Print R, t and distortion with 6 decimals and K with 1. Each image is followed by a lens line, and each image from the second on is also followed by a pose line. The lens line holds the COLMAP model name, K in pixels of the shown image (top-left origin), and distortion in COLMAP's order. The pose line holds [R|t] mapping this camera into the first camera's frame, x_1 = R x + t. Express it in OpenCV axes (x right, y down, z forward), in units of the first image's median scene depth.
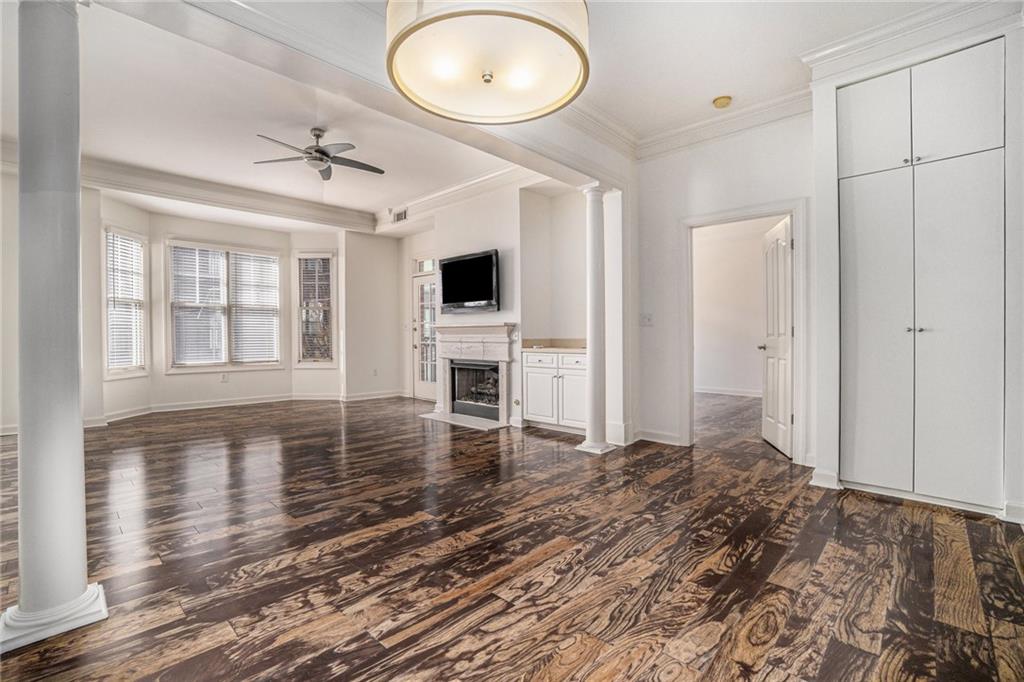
lens RADIAL K [[460.5, 0, 495.0], [0, 460.5, 335.0], [0, 0, 1]] dist [-0.069522, 0.023906]
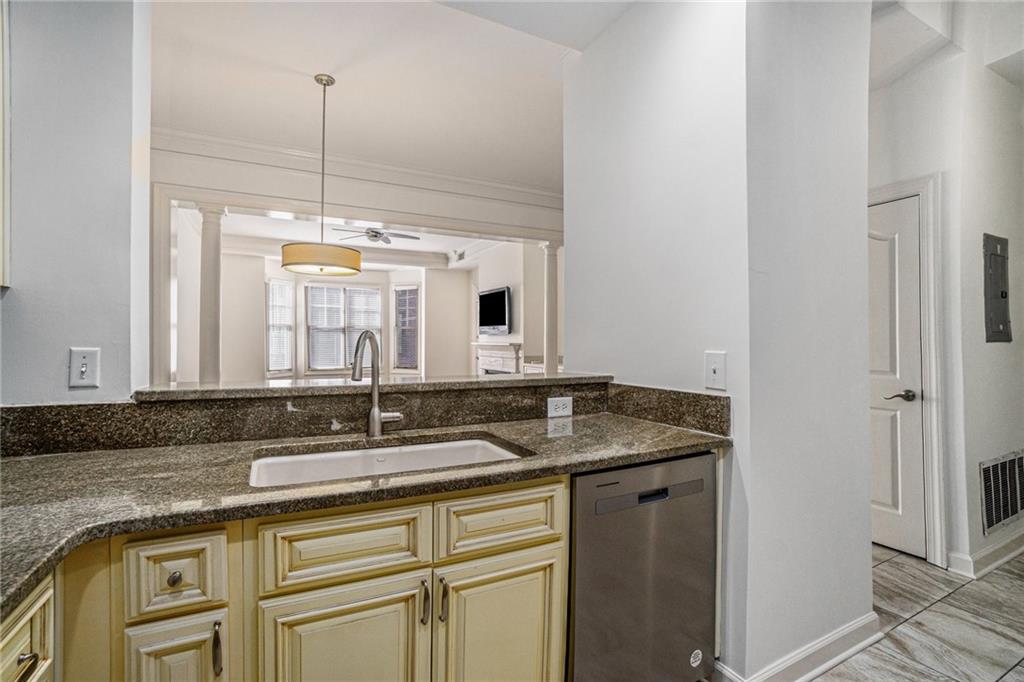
lens RADIAL K [[460.5, 0, 495.0], [0, 460.5, 335.0], [0, 0, 1]] dist [-0.069522, 0.023906]
pose [[0.949073, 0.000556, -0.315056, 0.389235], [-0.003013, 0.999969, -0.007312, -0.040495], [0.315042, 0.007889, 0.949045, -0.260373]]
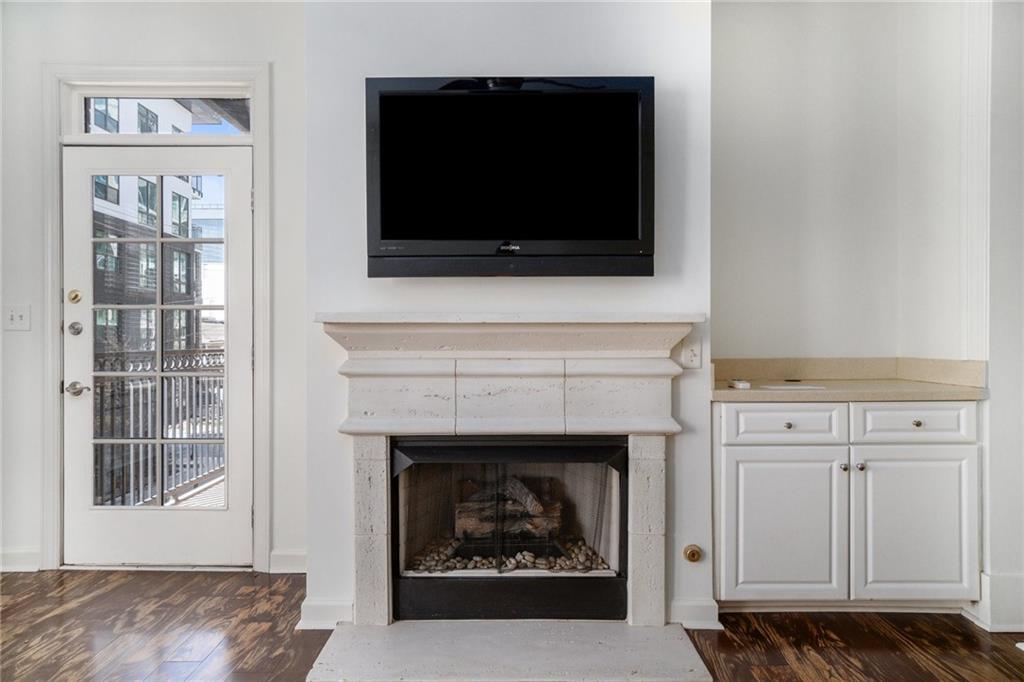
lens RADIAL K [[639.3, 0, 512.0], [0, 639.3, 341.0], [0, 0, 1]] dist [0.000642, 0.001644]
pose [[0.708520, -0.003956, 0.705680, -0.376940], [-0.001804, 0.999971, 0.007416, -0.011305], [-0.705689, -0.006528, 0.708492, 0.770428]]
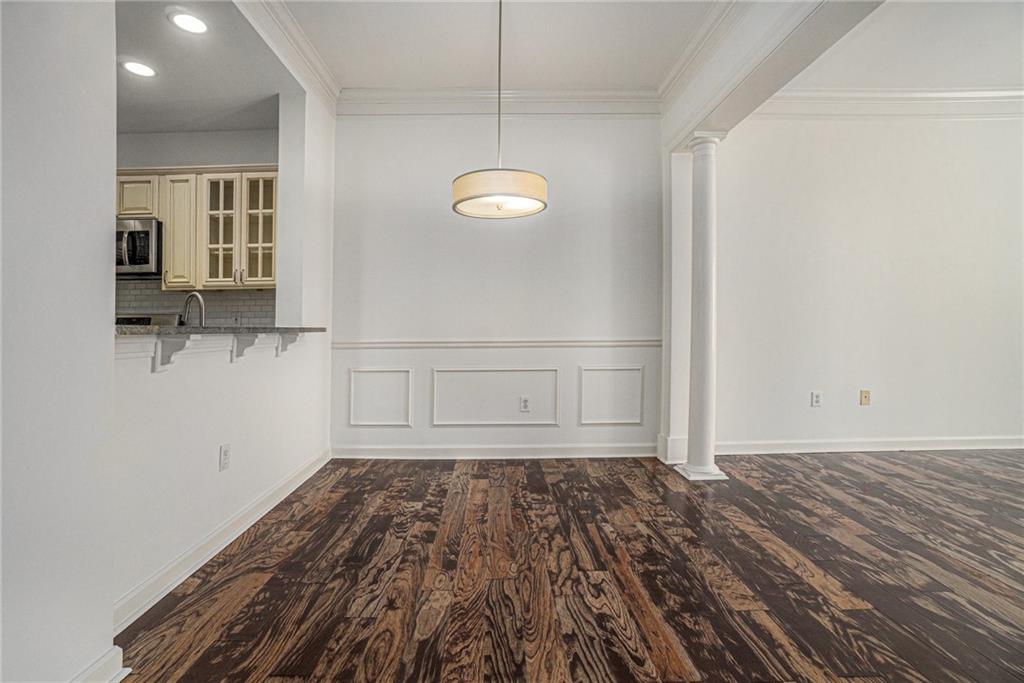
lens RADIAL K [[460.5, 0, 495.0], [0, 460.5, 335.5], [0, 0, 1]] dist [-0.069522, 0.023906]
pose [[-0.706473, 0.014041, -0.707601, 0.325062], [0.011550, 0.999899, 0.008310, 0.000717], [0.707646, -0.002302, -0.706563, 0.548065]]
